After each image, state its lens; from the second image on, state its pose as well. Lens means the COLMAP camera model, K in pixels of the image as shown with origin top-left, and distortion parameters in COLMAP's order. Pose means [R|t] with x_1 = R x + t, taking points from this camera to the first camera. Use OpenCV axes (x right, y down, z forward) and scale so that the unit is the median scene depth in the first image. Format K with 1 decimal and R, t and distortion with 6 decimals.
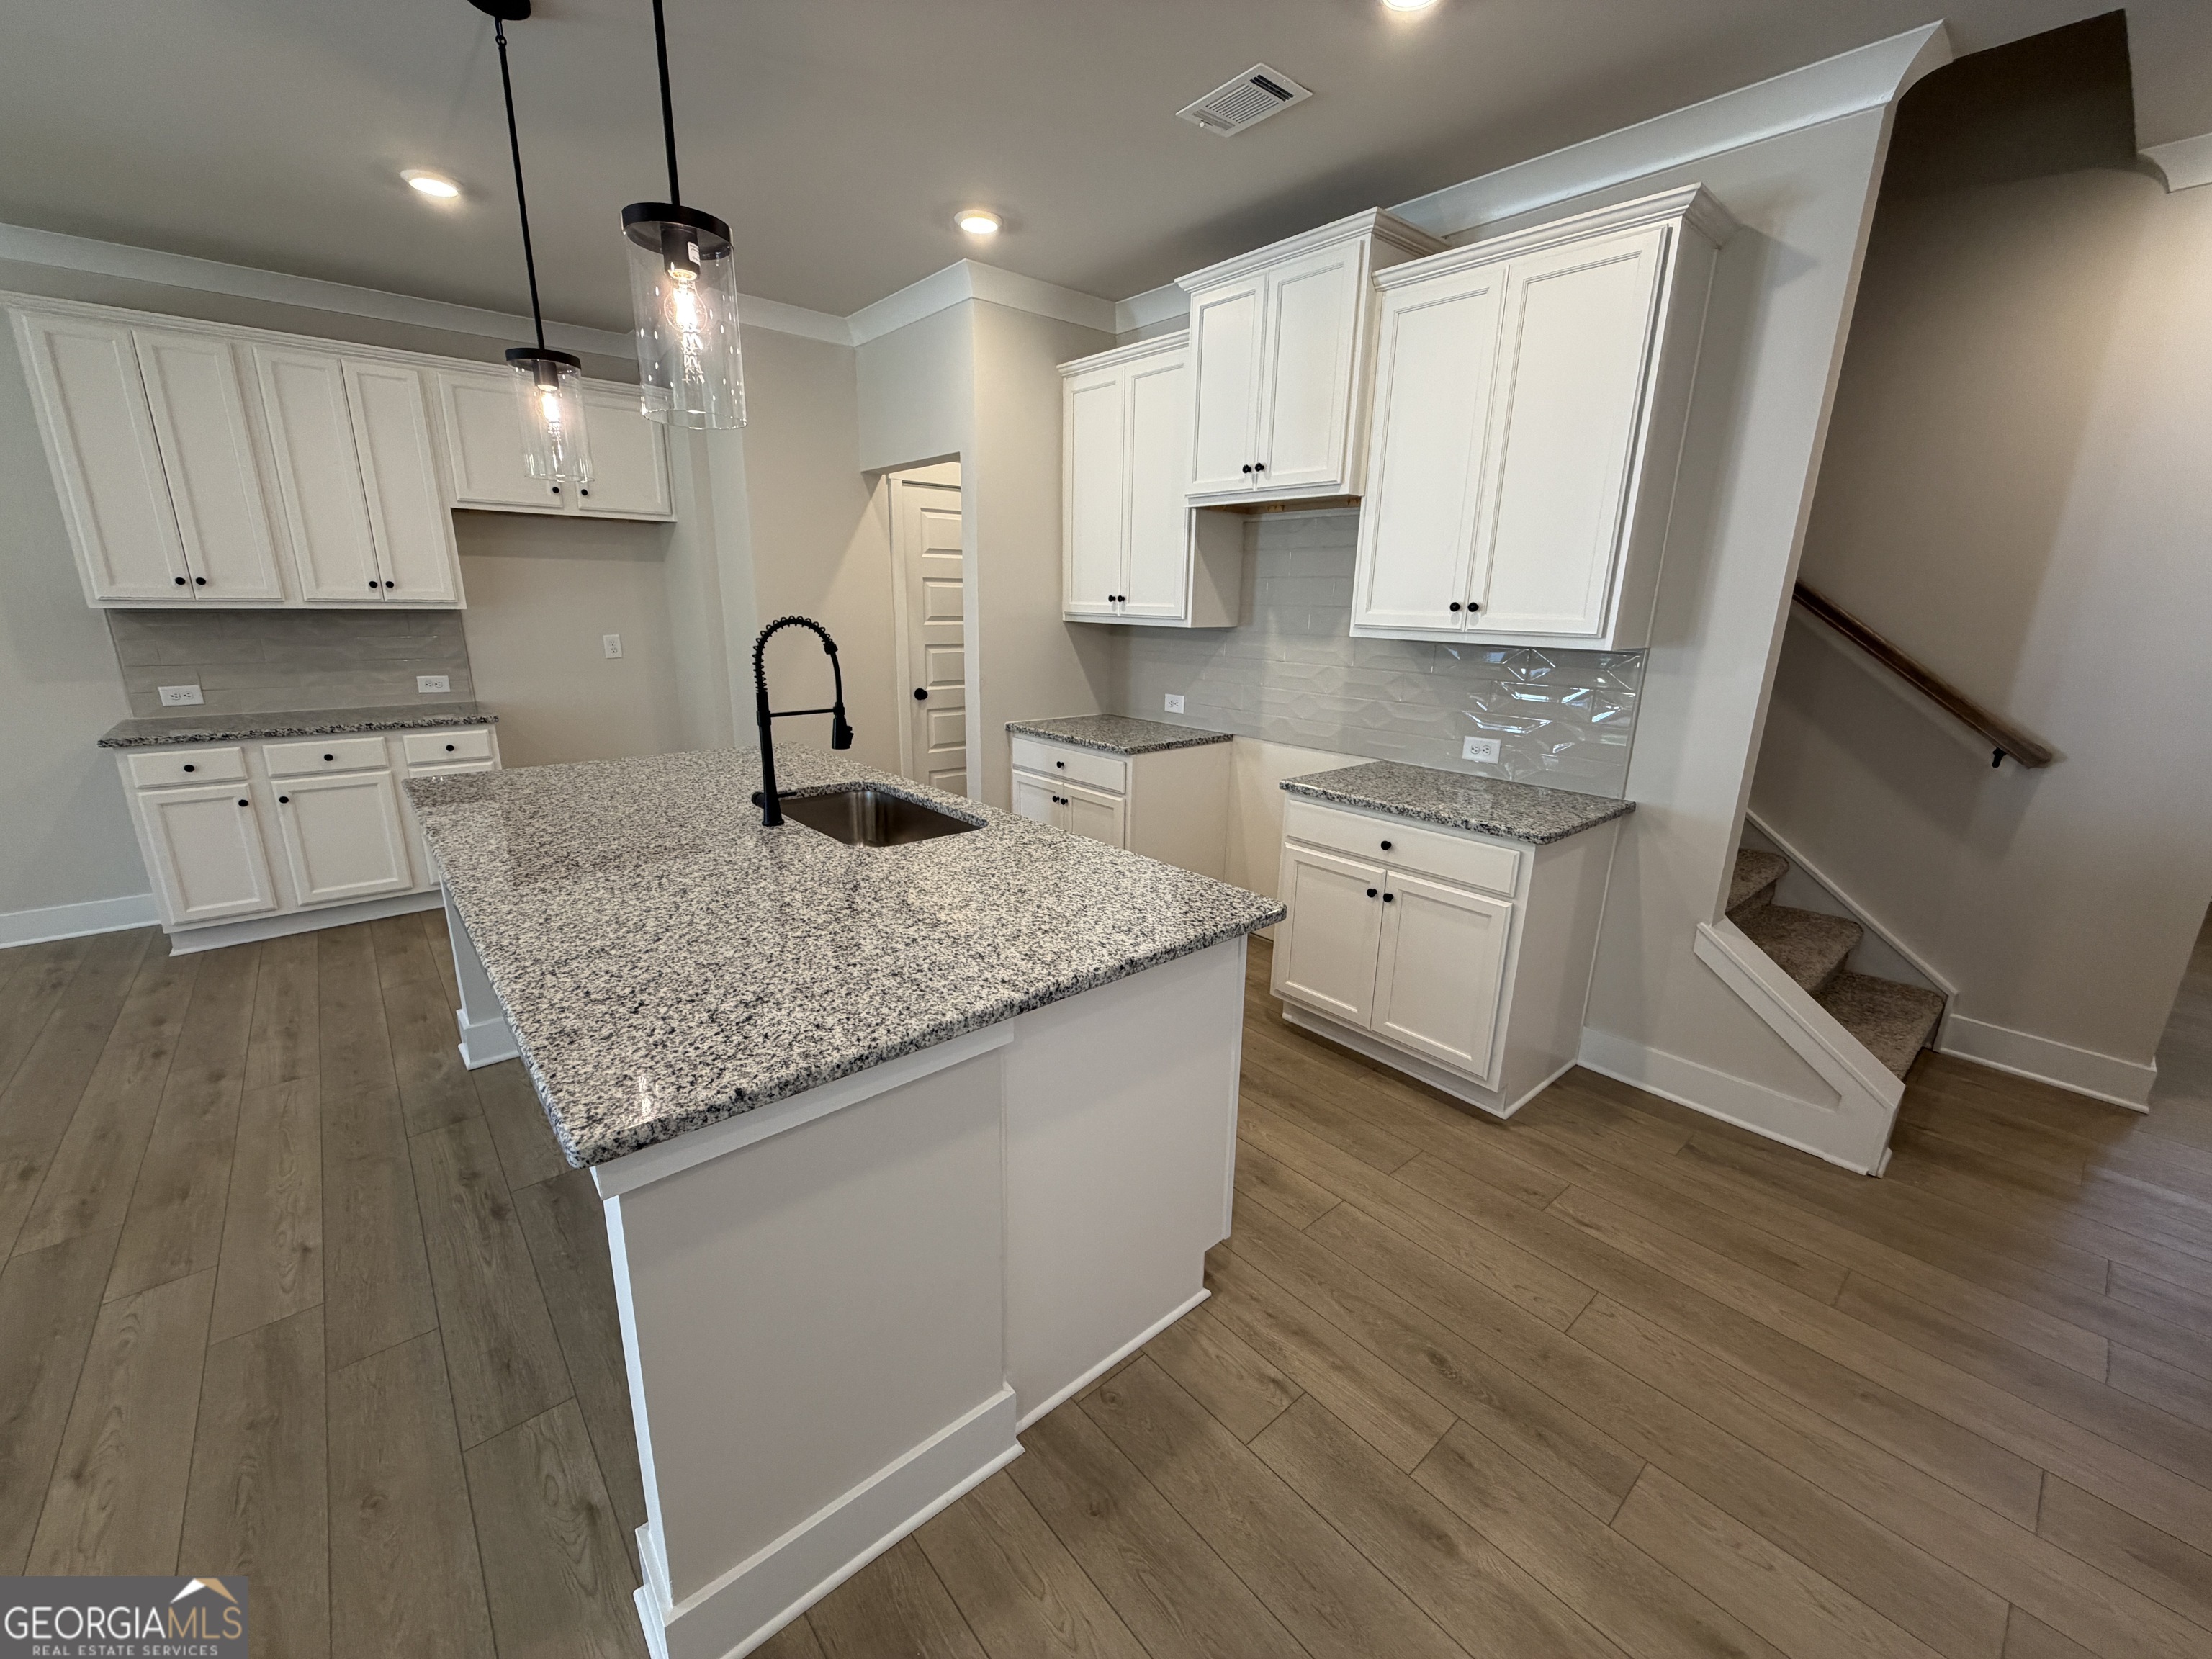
lens RADIAL K [[883.9, 0, 1101.1], [0, 883.9, 832.3], [0, 0, 1]] dist [0.000286, 0.000278]
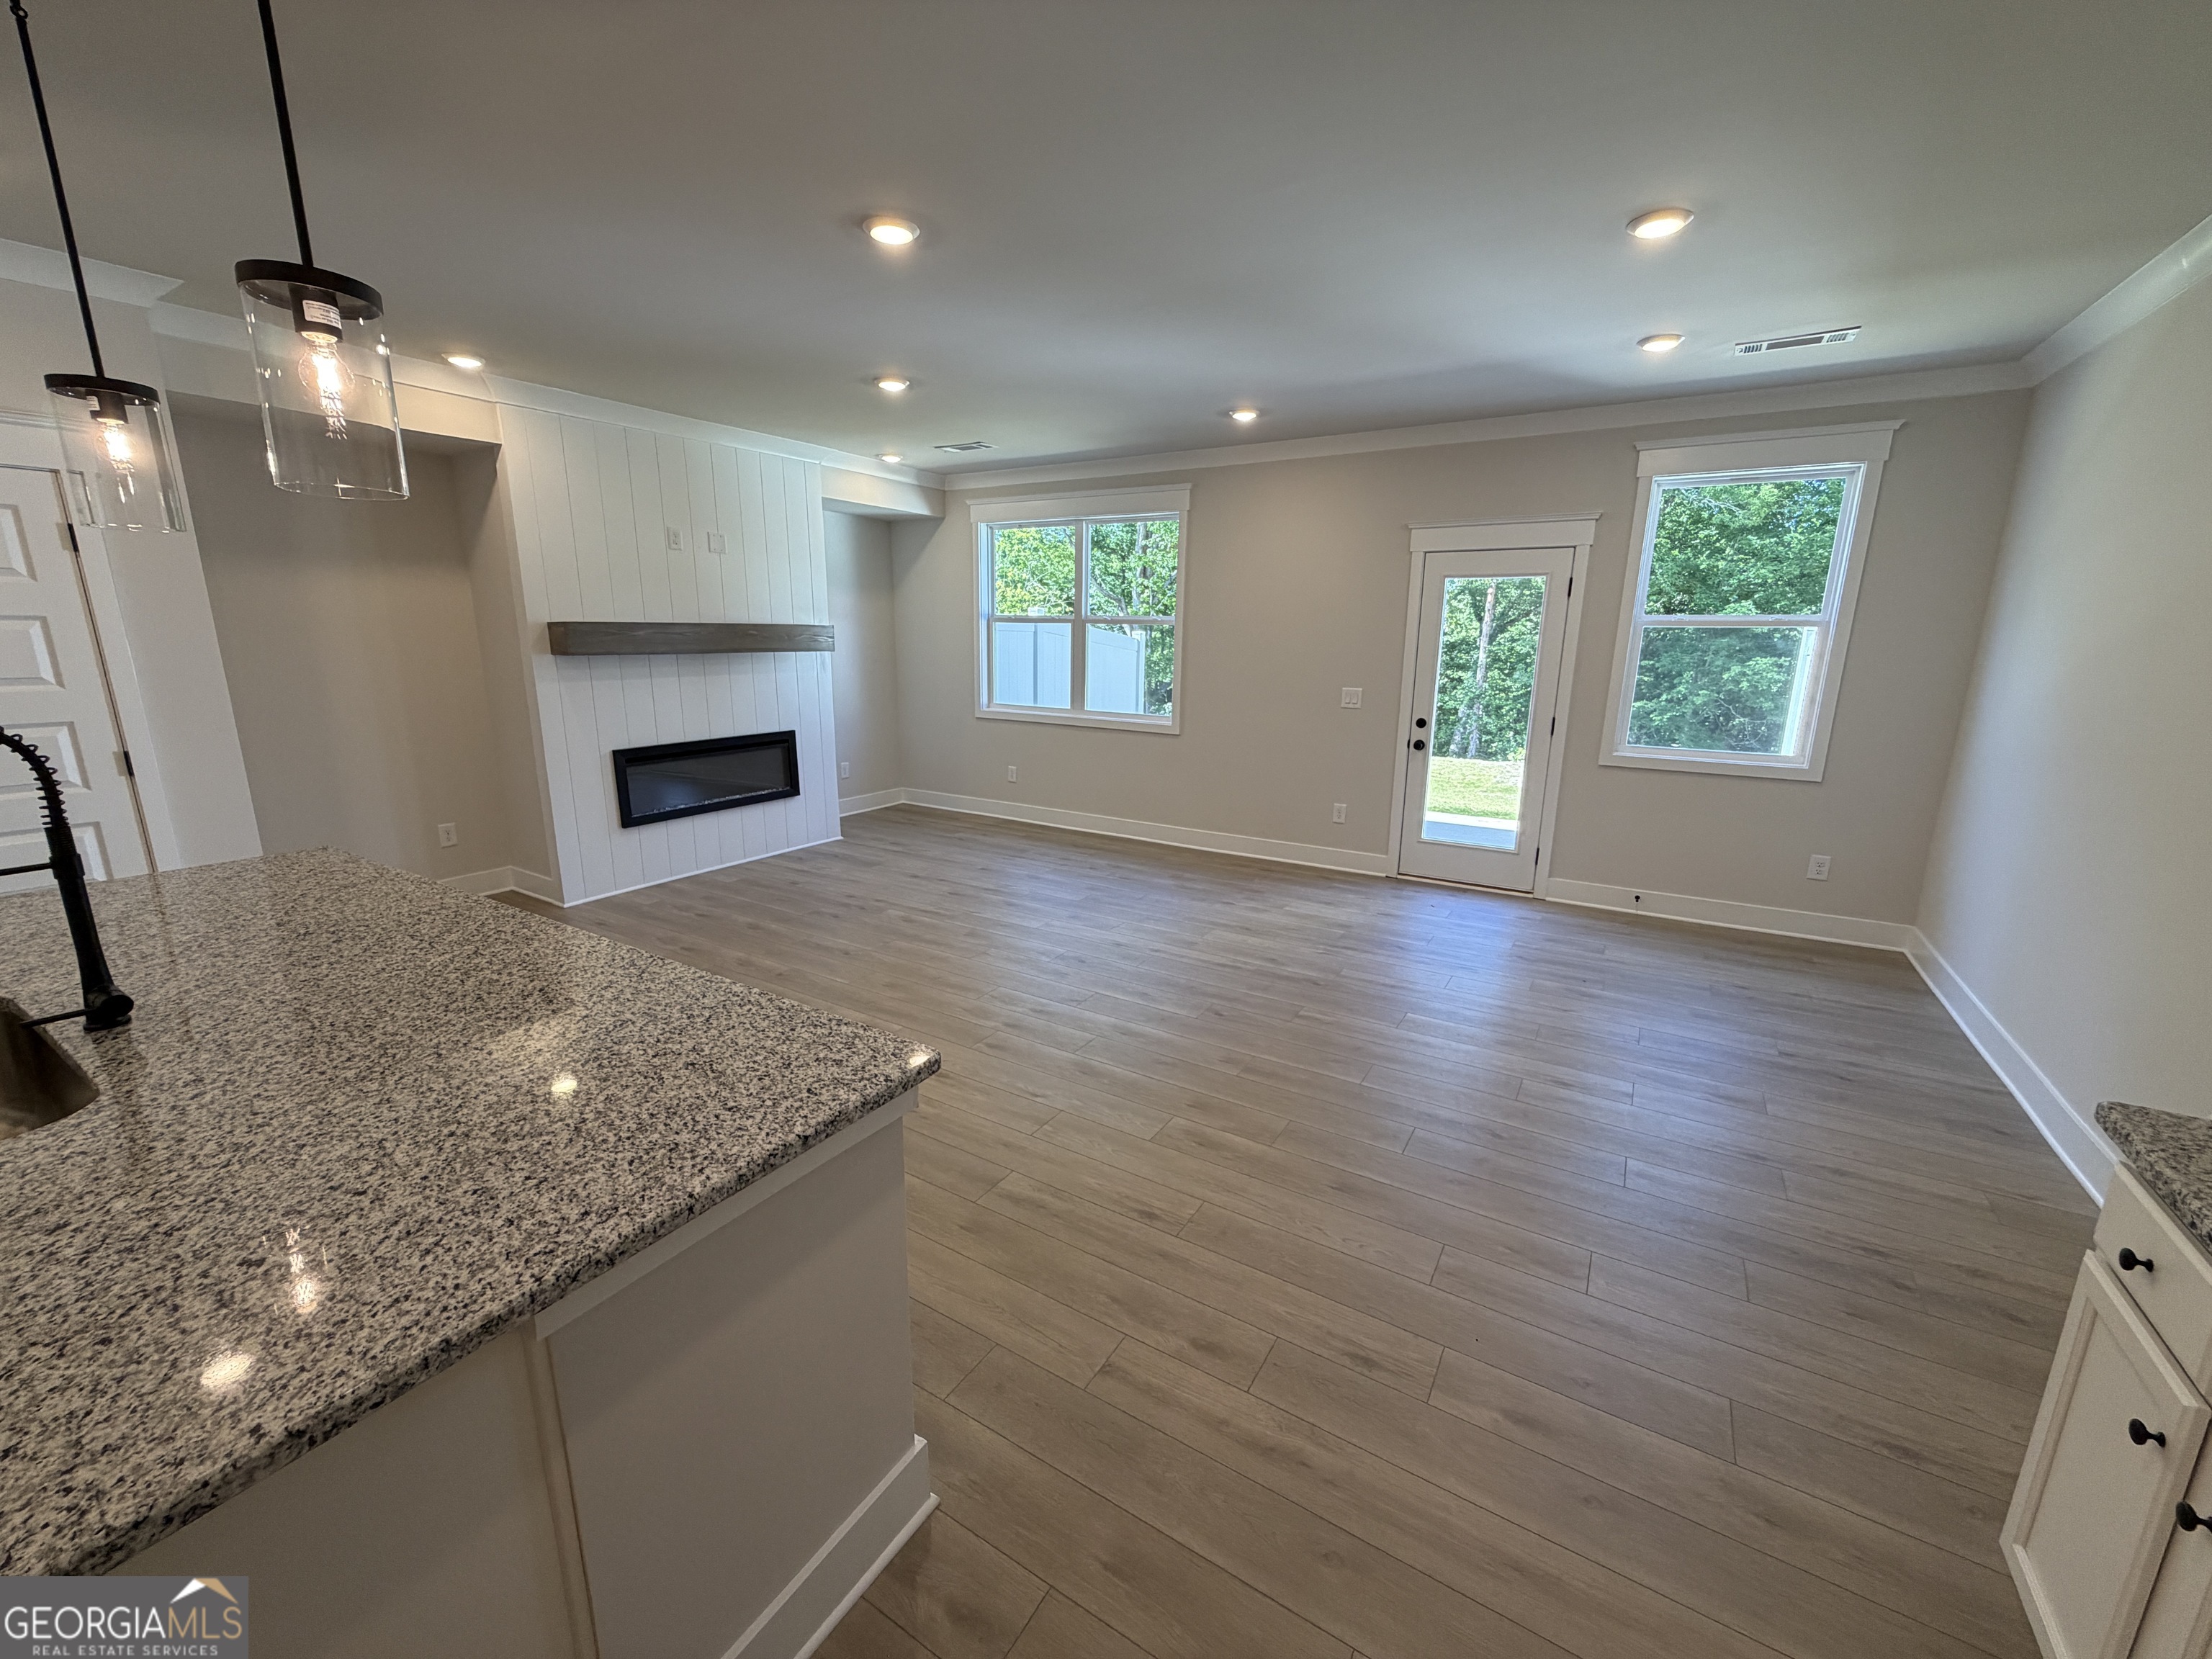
lens RADIAL K [[883.9, 0, 1101.1], [0, 883.9, 832.3], [0, 0, 1]] dist [0.000286, 0.000278]
pose [[-0.953778, 0.043385, -0.297365, -0.768912], [-0.101004, 0.885677, 0.453183, -0.438861], [0.283031, 0.462271, -0.840356, 1.476529]]
